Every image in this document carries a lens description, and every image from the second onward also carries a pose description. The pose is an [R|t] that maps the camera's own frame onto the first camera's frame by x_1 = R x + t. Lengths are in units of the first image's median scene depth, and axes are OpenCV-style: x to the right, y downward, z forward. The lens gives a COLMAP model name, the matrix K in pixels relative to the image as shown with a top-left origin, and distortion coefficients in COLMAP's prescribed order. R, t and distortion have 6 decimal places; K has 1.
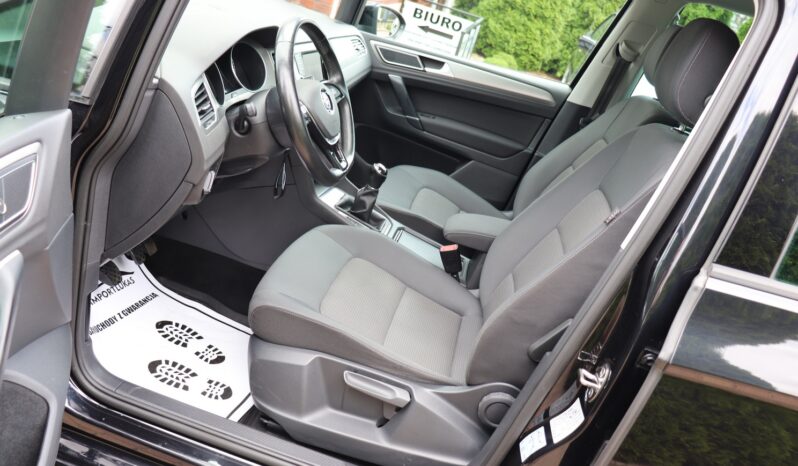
lens RADIAL K [[662.4, 0, 400.2], [0, 662.4, 232.5], [0, 0, 1]] dist [-0.092491, 0.004062]
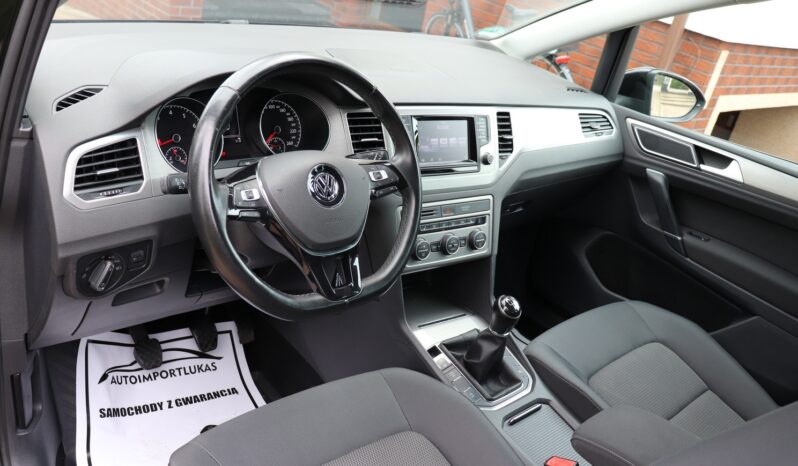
lens RADIAL K [[662.4, 0, 399.0], [0, 662.4, 235.6], [0, 0, 1]] dist [-0.092491, 0.004062]
pose [[0.793474, 0.160184, -0.587146, 0.191276], [-0.226943, 0.973035, -0.041231, -0.084300], [0.564709, 0.165964, 0.808430, 0.312415]]
